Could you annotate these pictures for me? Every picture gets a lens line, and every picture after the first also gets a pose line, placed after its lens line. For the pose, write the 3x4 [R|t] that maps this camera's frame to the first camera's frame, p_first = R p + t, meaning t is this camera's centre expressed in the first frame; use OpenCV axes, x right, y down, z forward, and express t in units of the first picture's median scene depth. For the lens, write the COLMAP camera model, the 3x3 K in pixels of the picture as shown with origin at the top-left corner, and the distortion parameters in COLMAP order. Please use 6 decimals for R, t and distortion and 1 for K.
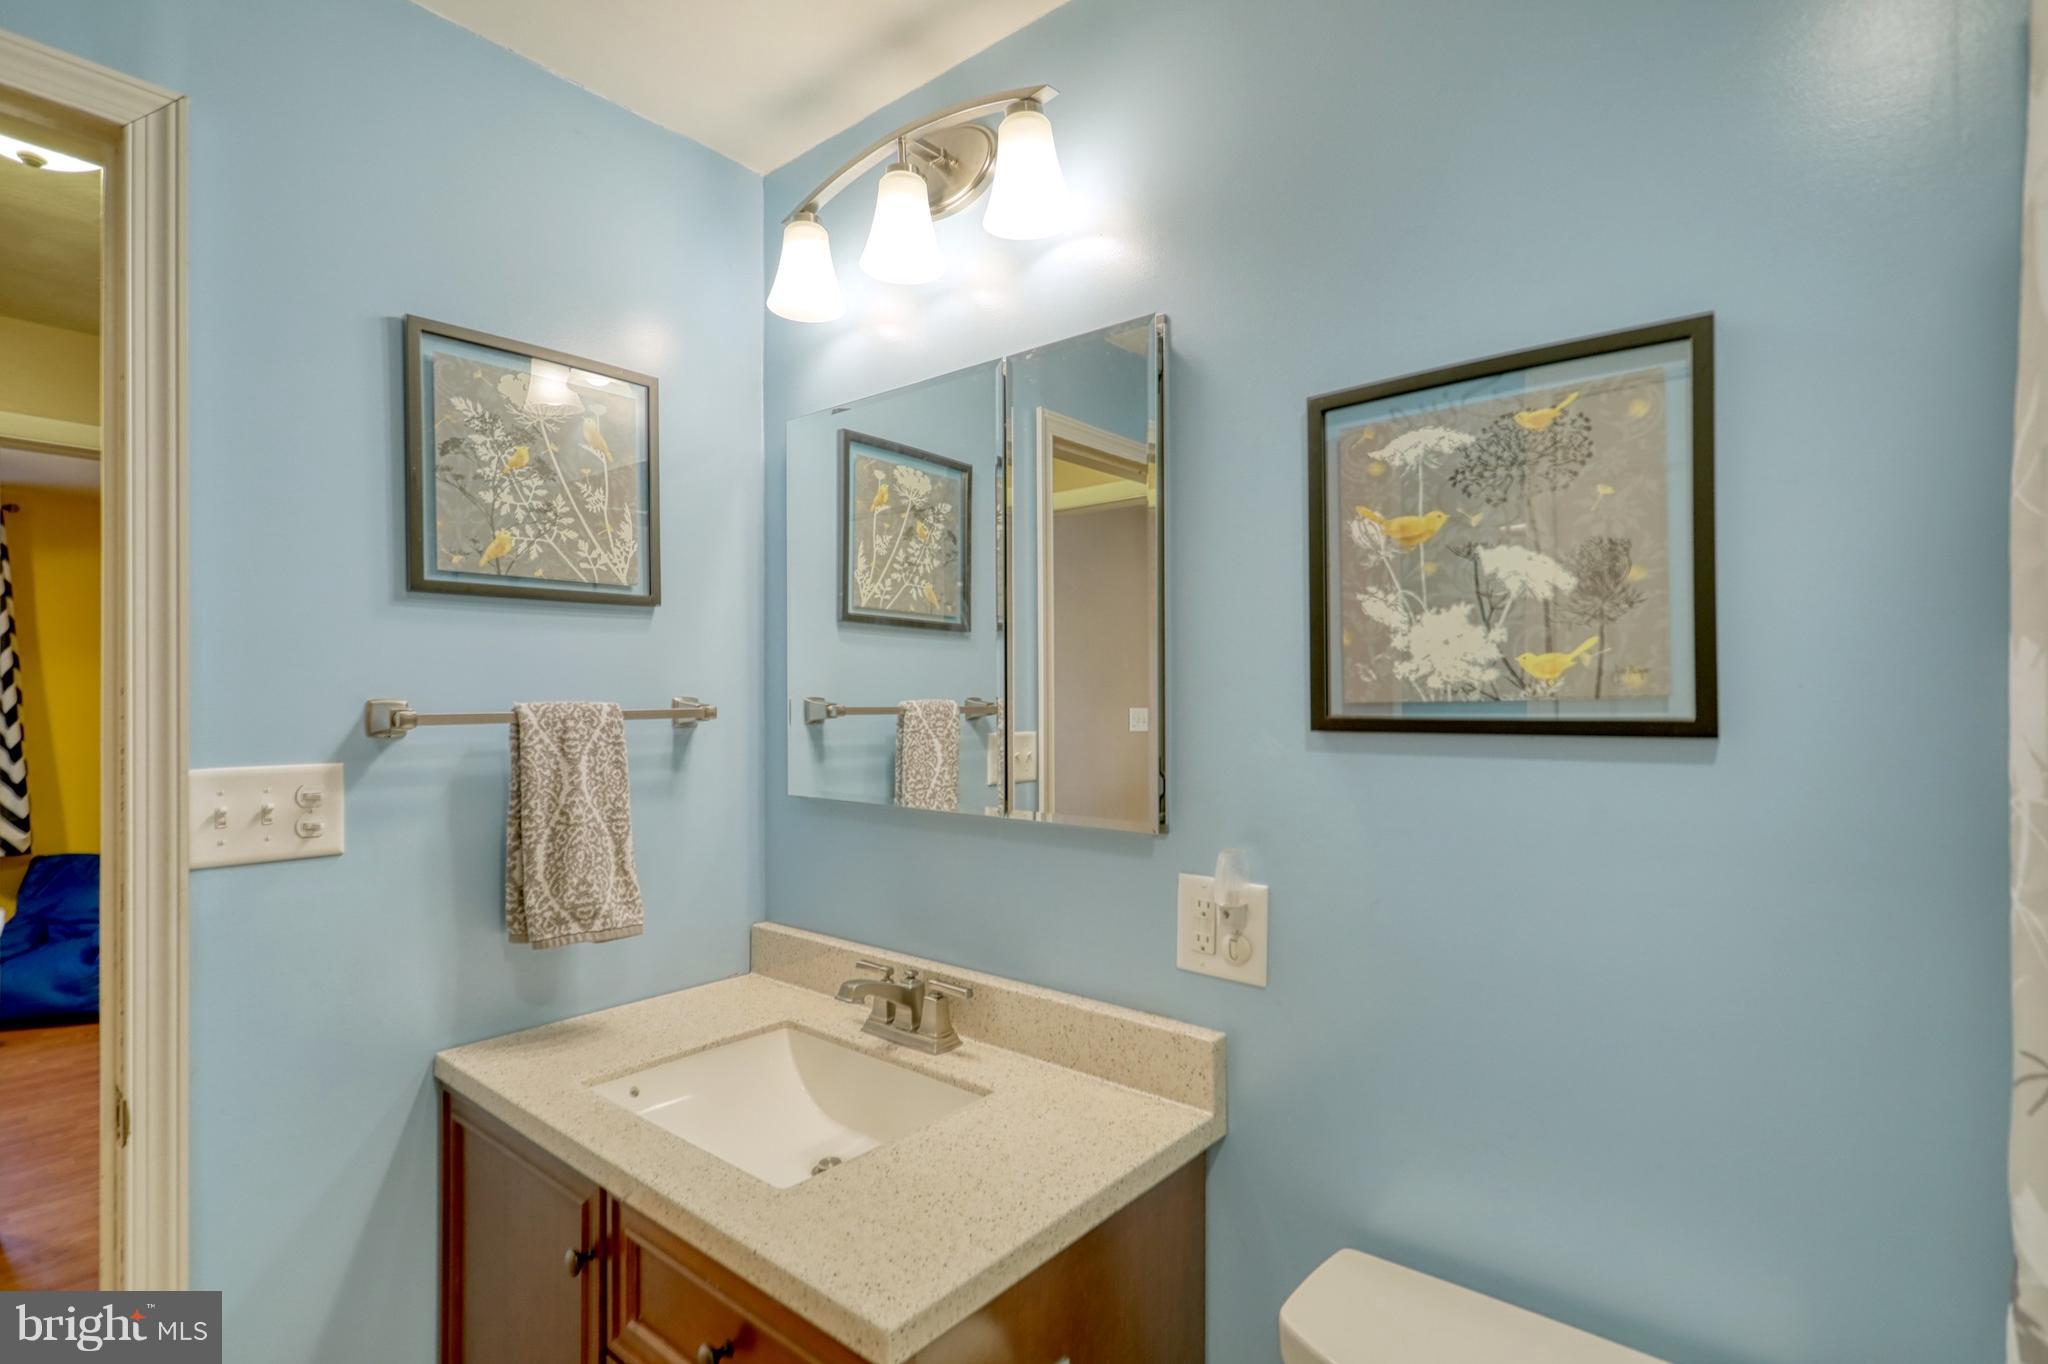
lens RADIAL K [[994.6, 0, 1015.8], [0, 994.6, 692.0], [0, 0, 1]] dist [0.012872, 0.000061]
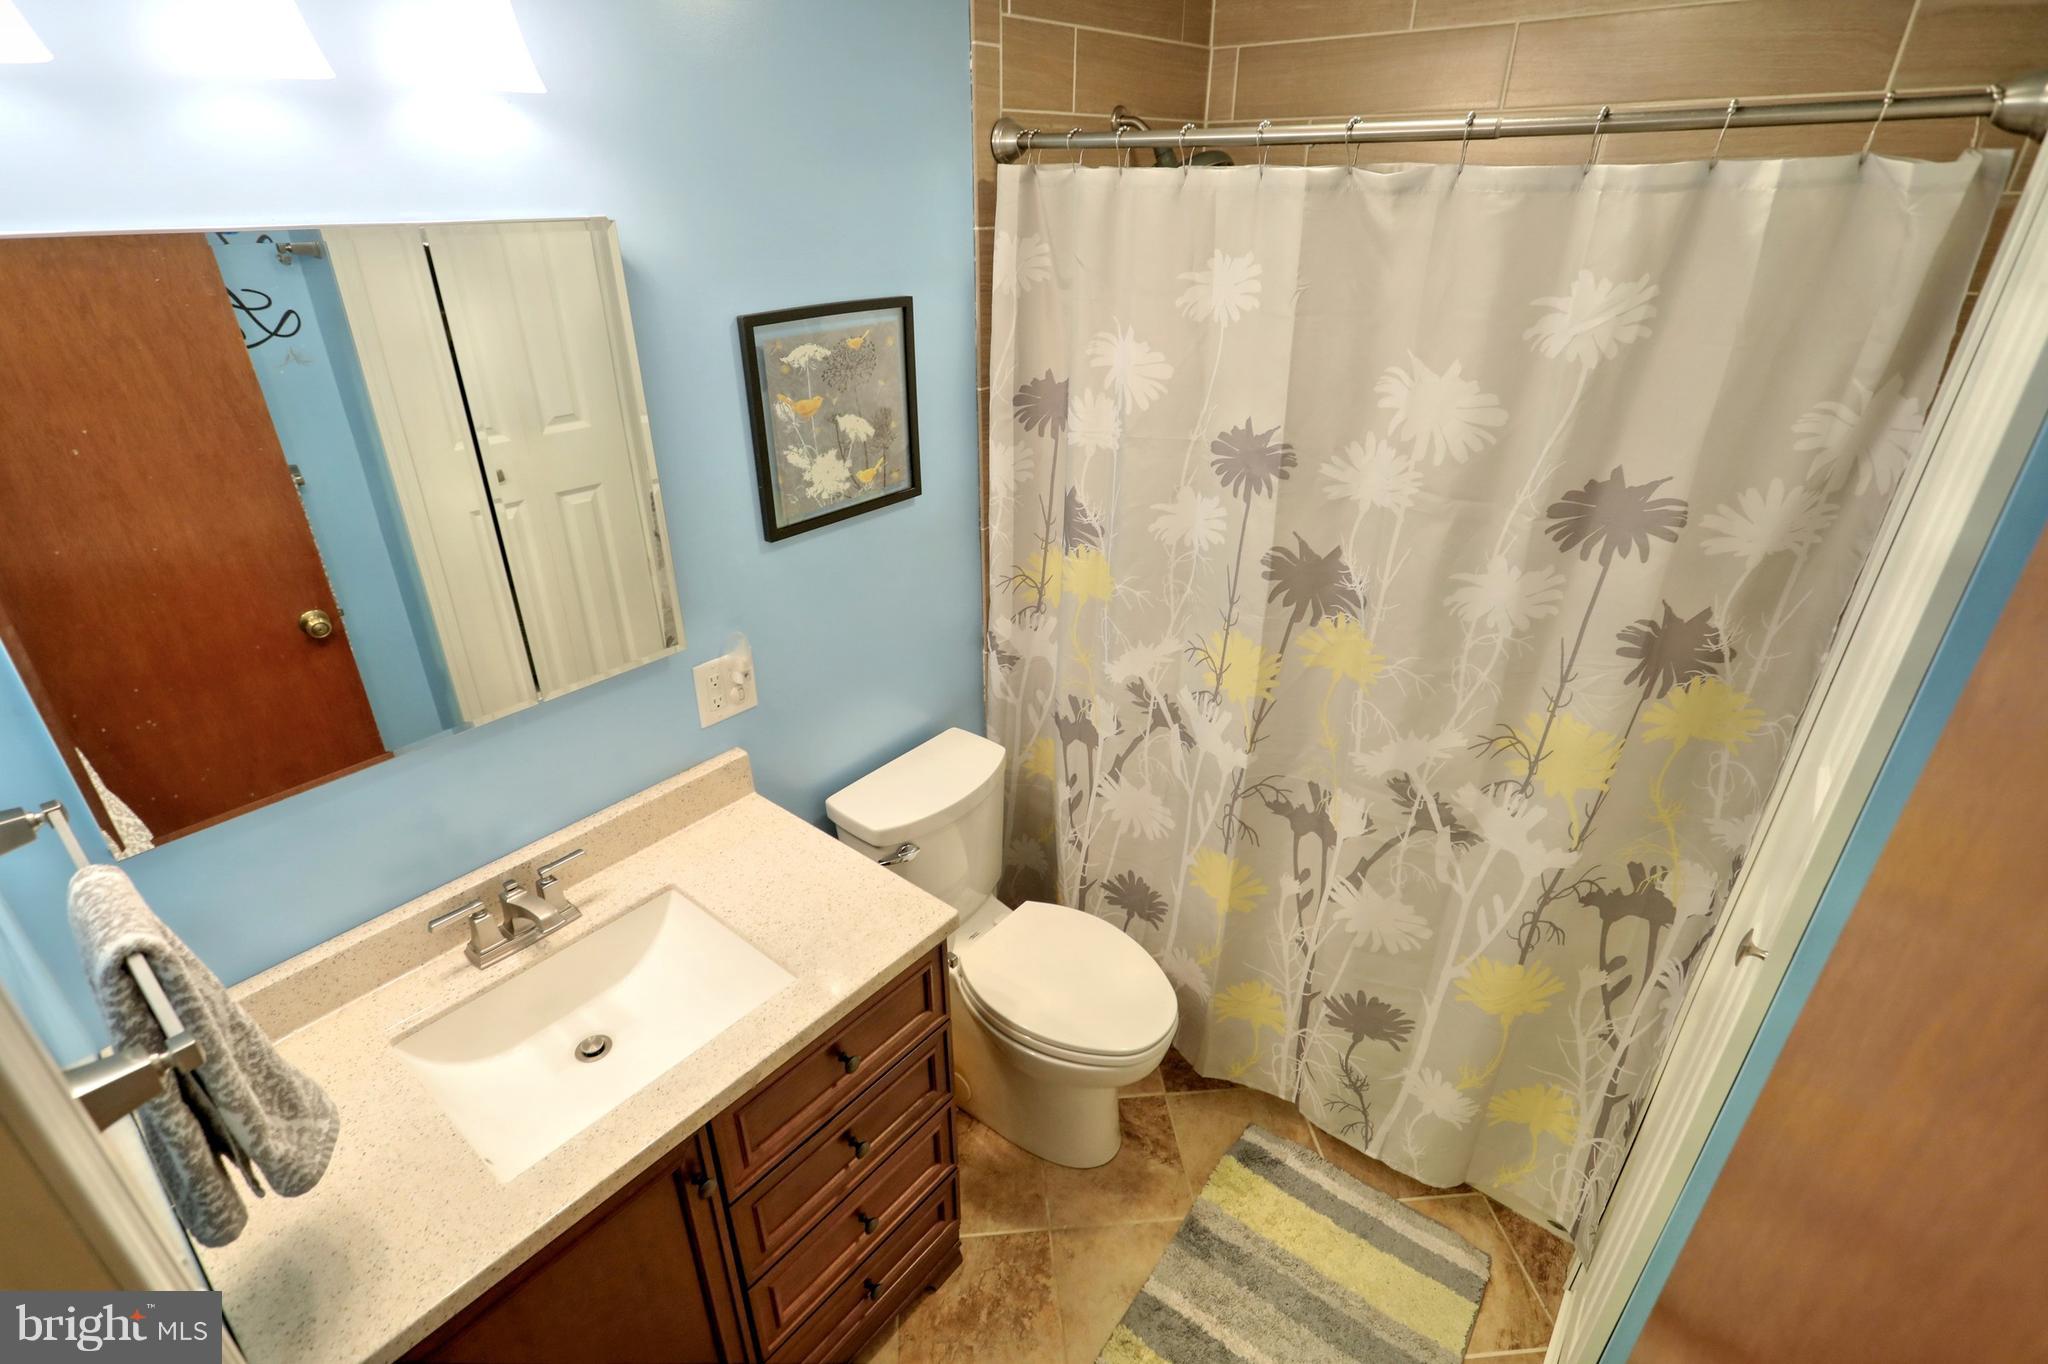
lens RADIAL K [[994.6, 0, 1022.0], [0, 994.6, 675.7], [0, 0, 1]] dist [0.012872, 0.000061]
pose [[-0.020230, -0.453342, 0.891107, -1.289569], [-0.011508, 0.891336, 0.453197, -0.524688], [-0.999729, -0.001087, -0.023249, 0.693566]]
